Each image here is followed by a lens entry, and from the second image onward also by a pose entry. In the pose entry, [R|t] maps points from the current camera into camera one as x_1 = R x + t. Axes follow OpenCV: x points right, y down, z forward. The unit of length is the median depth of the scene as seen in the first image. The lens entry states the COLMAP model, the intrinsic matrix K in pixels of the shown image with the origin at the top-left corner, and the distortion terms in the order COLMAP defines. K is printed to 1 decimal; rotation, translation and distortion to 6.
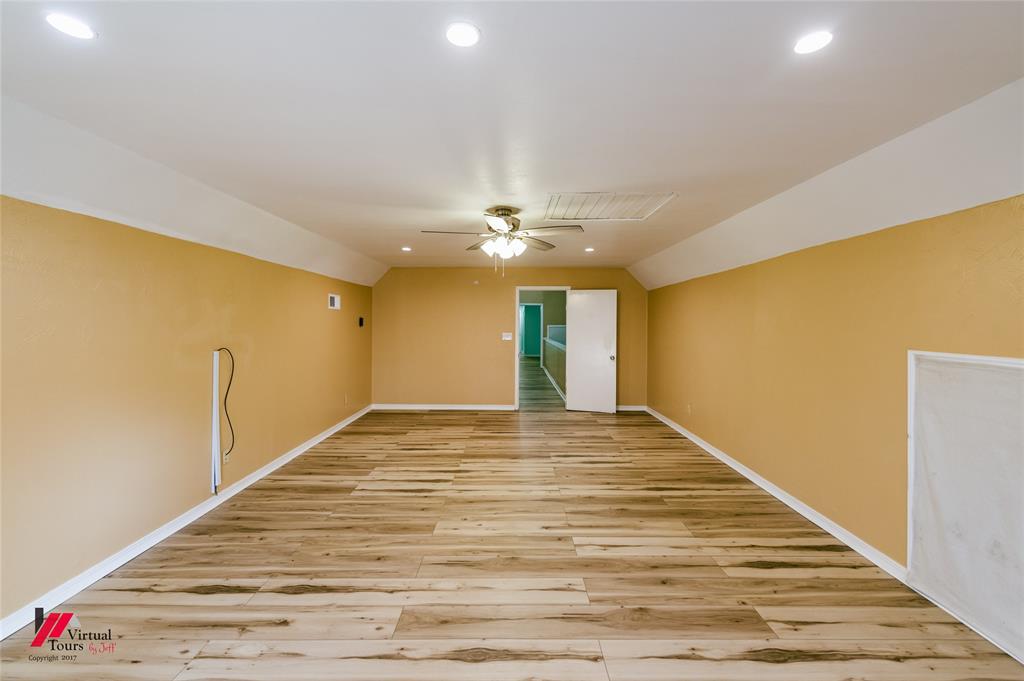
lens RADIAL K [[413.7, 0, 511.4], [0, 413.7, 317.8], [0, 0, 1]] dist [0.011329, -0.002551]
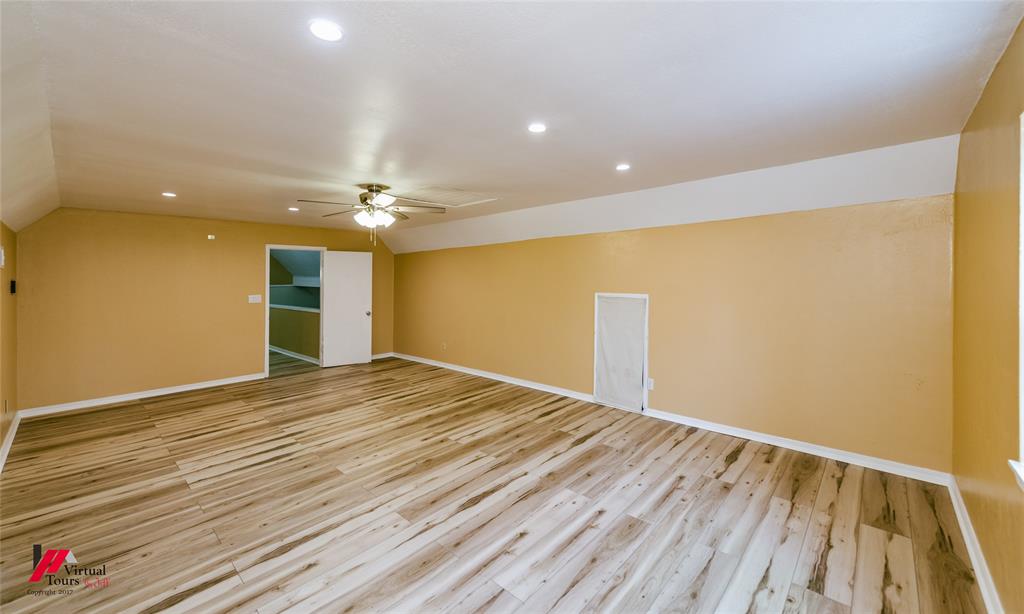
lens RADIAL K [[402.5, 0, 518.1], [0, 402.5, 298.3], [0, 0, 1]] dist [0.010226, -0.002091]
pose [[0.665916, -0.046442, 0.744580, -0.557385], [0.005439, 0.998336, 0.057405, -0.009185], [-0.746007, -0.034177, 0.665061, -0.042920]]
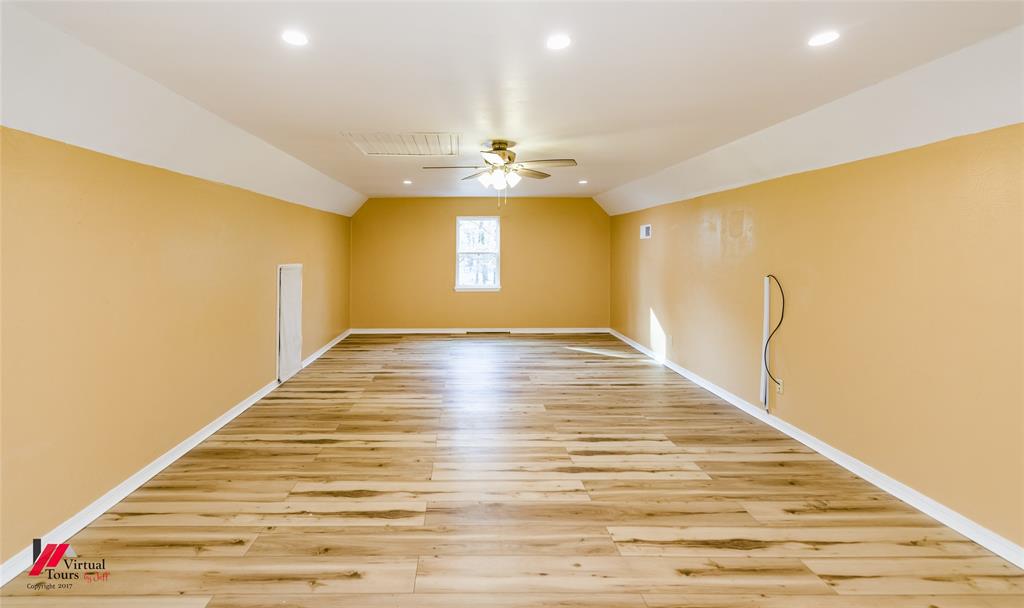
lens RADIAL K [[415.1, 0, 460.1], [0, 415.1, 258.8], [0, 0, 1]] dist [0.010716, -0.002095]
pose [[-0.999992, -0.000285, 0.004006, 0.065994], [-0.000249, 0.999960, 0.008971, 0.022590], [-0.004008, 0.008970, -0.999952, 1.984650]]
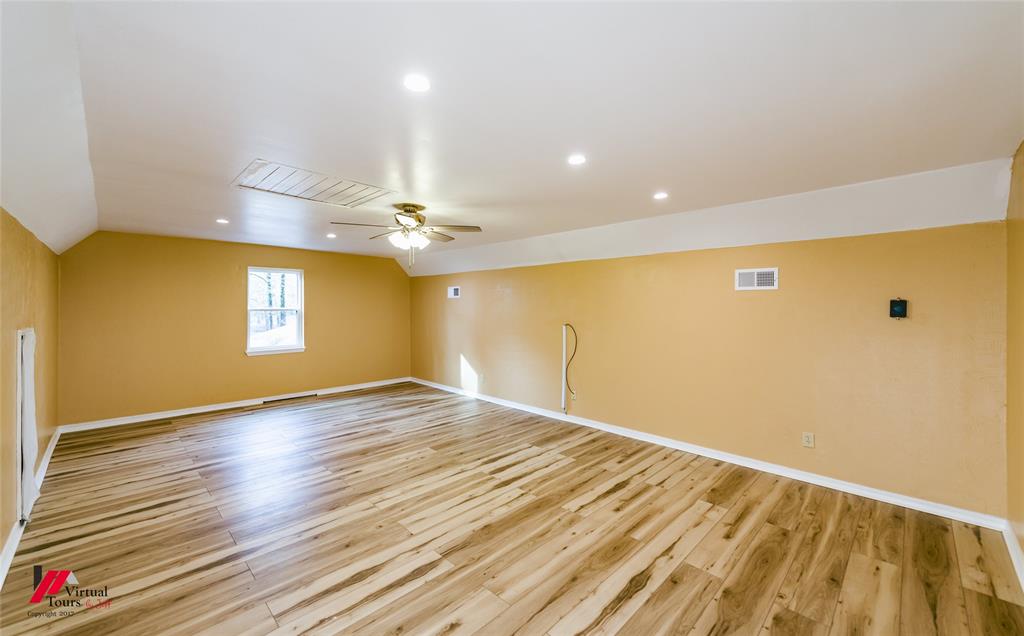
lens RADIAL K [[401.9, 0, 505.9], [0, 401.9, 315.2], [0, 0, 1]] dist [0.010532, -0.000343]
pose [[-0.713871, 0.010758, -0.700195, 0.524981], [0.004778, 0.999934, 0.010492, 0.021337], [0.700261, 0.004145, -0.713875, 1.876050]]
